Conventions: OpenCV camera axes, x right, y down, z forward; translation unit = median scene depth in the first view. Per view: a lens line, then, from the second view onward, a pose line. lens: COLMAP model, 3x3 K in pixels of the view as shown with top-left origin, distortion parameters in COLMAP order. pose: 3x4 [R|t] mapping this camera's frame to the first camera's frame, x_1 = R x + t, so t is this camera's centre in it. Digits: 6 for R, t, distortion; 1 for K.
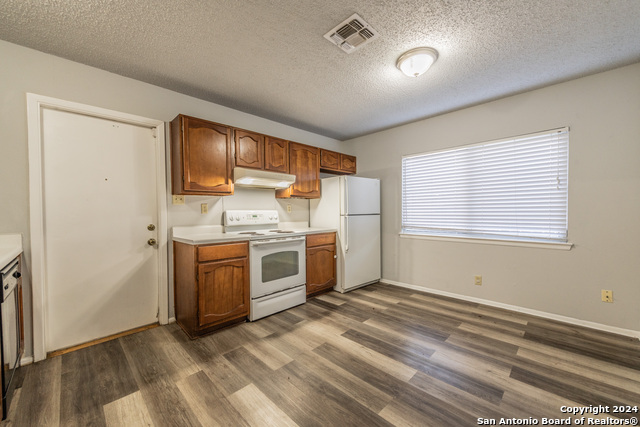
lens RADIAL K [[250.6, 0, 319.0], [0, 250.6, 214.6], [0, 0, 1]] dist [0.010314, -0.000587]
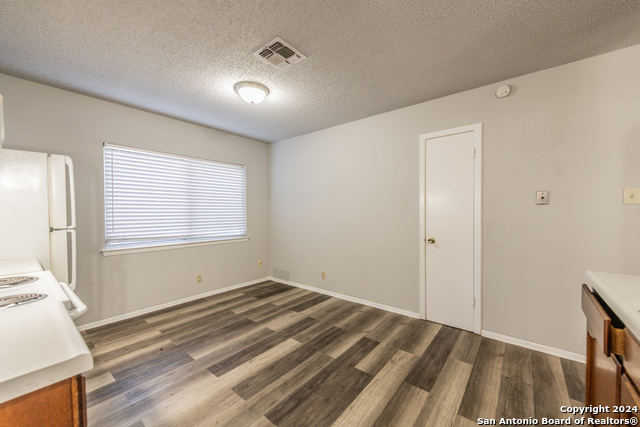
lens RADIAL K [[250.6, 0, 323.2], [0, 250.6, 214.7], [0, 0, 1]] dist [0.010314, -0.000587]
pose [[-0.110400, -0.004972, 0.993875, -0.662998], [0.013493, 0.999888, 0.006501, -0.033642], [-0.993796, 0.014128, -0.110321, 0.664367]]
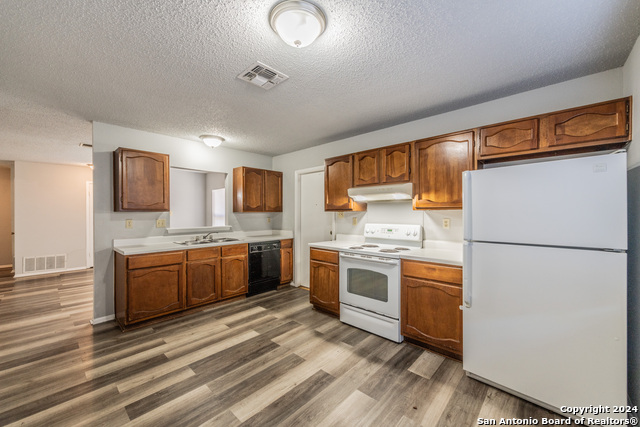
lens RADIAL K [[250.6, 0, 319.0], [0, 250.6, 212.8], [0, 0, 1]] dist [0.010314, -0.000587]
pose [[0.037866, 0.007556, -0.999254, 0.878066], [-0.008337, 0.999939, 0.007245, -0.082876], [0.999248, 0.008056, 0.037926, 0.846461]]
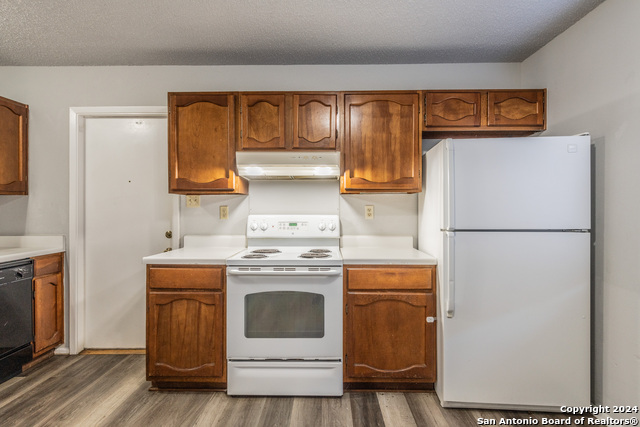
lens RADIAL K [[327.4, 0, 322.3], [0, 327.4, 209.3], [0, 0, 1]] dist [0.012657, -0.002808]
pose [[0.696942, 0.011483, -0.717035, 0.476549], [-0.014531, 0.999893, 0.001889, -0.042982], [0.716980, 0.009103, 0.697034, 0.589002]]
